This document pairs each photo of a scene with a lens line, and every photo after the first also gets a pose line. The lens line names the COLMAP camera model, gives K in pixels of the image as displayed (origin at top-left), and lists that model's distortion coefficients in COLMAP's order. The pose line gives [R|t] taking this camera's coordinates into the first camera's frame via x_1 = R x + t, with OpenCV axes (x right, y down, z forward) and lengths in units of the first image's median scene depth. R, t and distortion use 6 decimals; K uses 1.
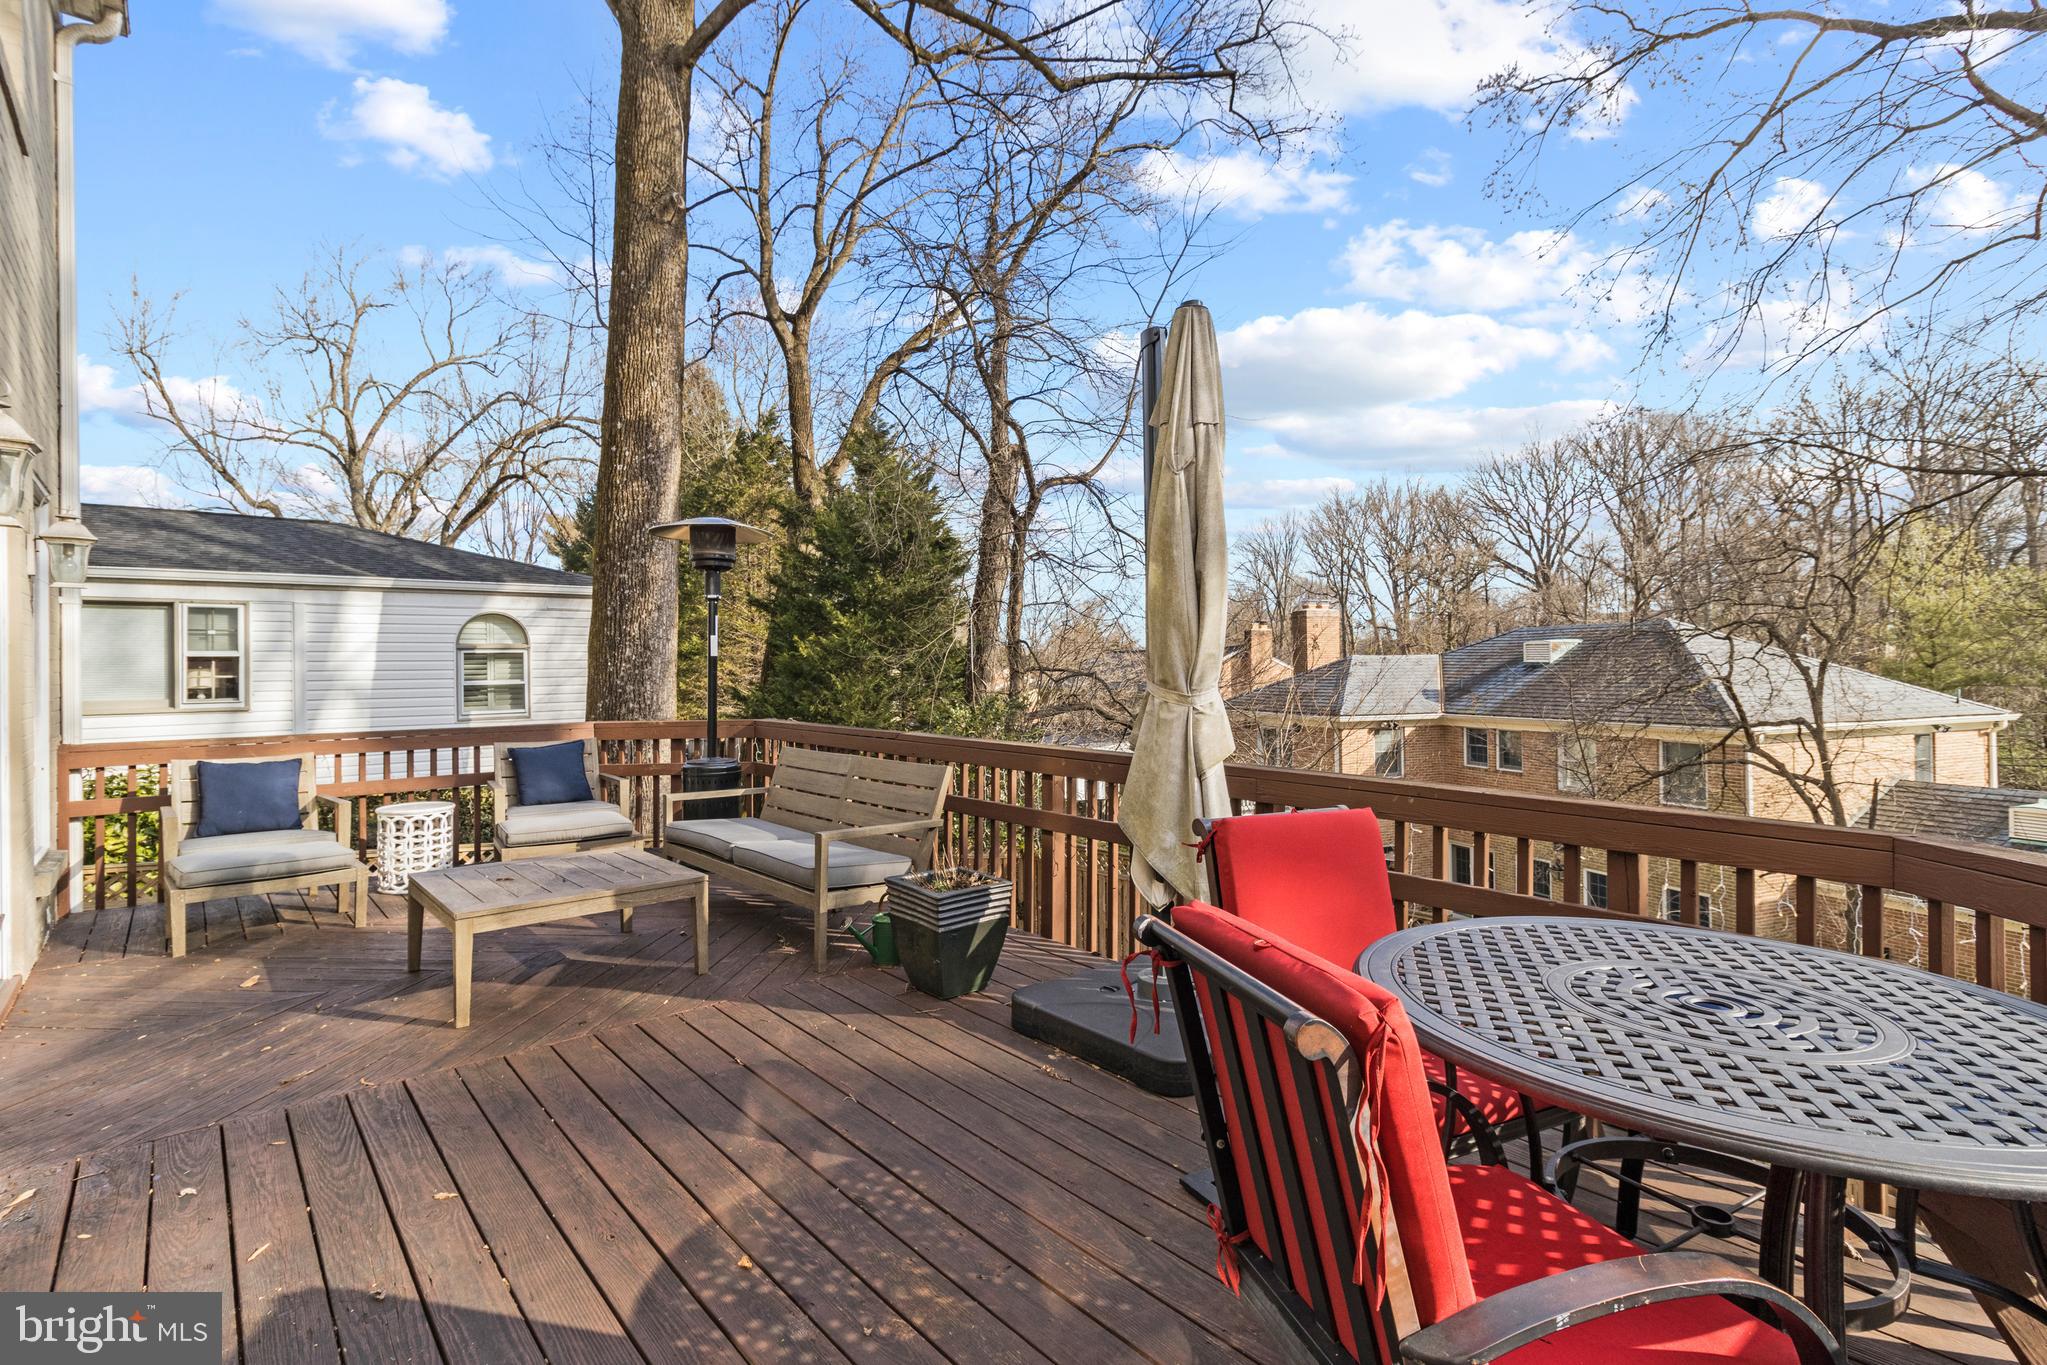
lens RADIAL K [[956.3, 0, 1023.3], [0, 956.3, 664.0], [0, 0, 1]] dist [-0.000450, -0.000355]
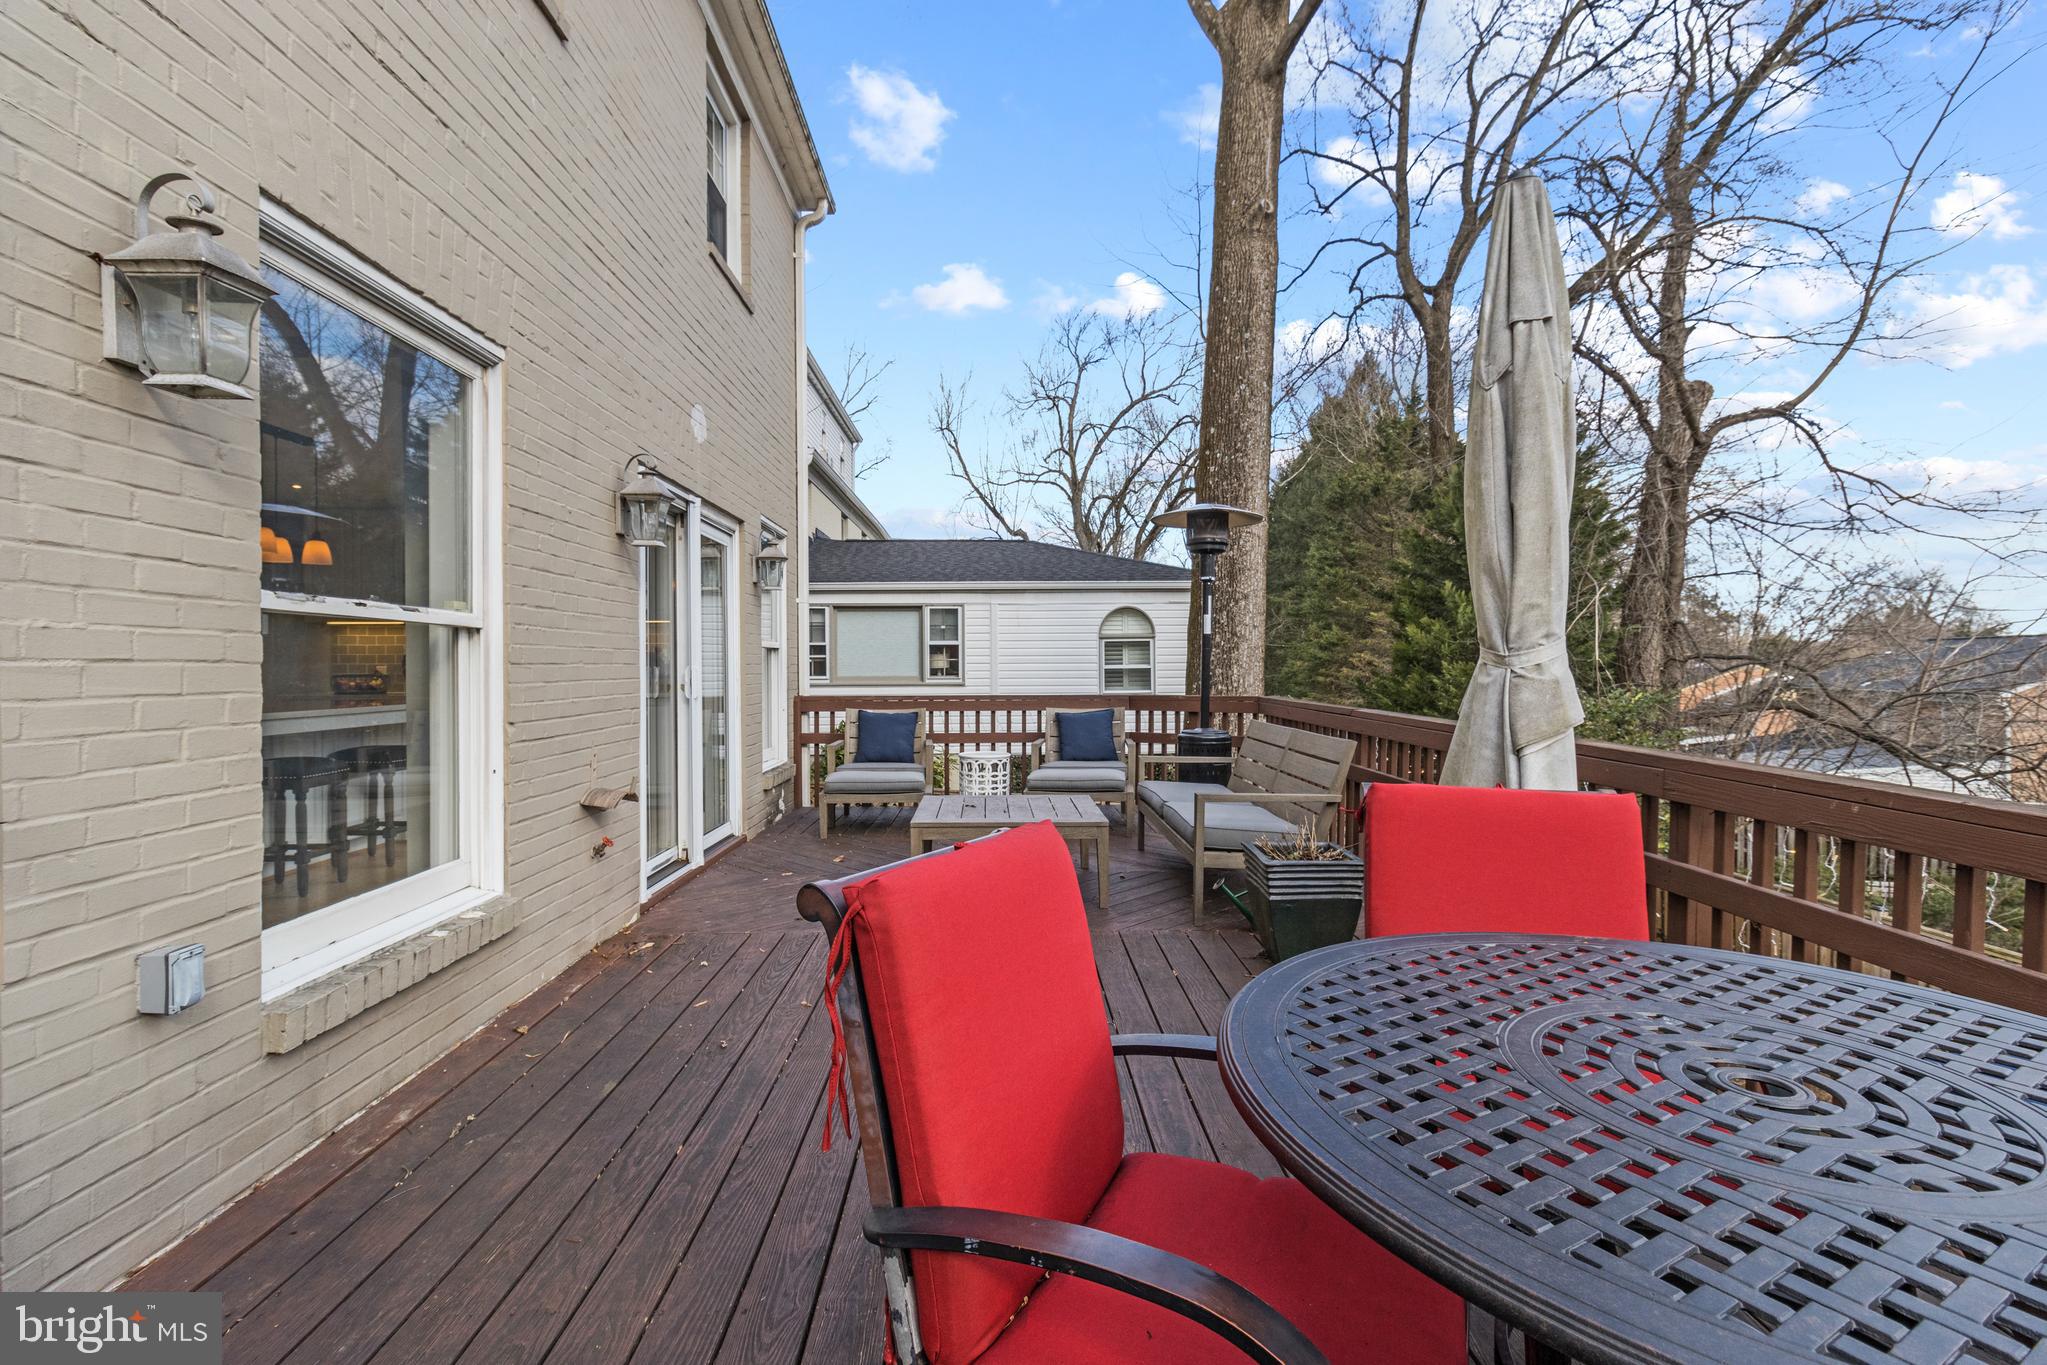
lens RADIAL K [[949.0, 0, 1026.6], [0, 949.0, 671.0], [0, 0, 1]] dist [-0.000323, -0.000346]
pose [[0.772561, 0.011202, -0.634842, 0.103114], [-0.003027, 0.999898, 0.013959, 0.010079], [0.634933, -0.008862, 0.772516, 0.027981]]
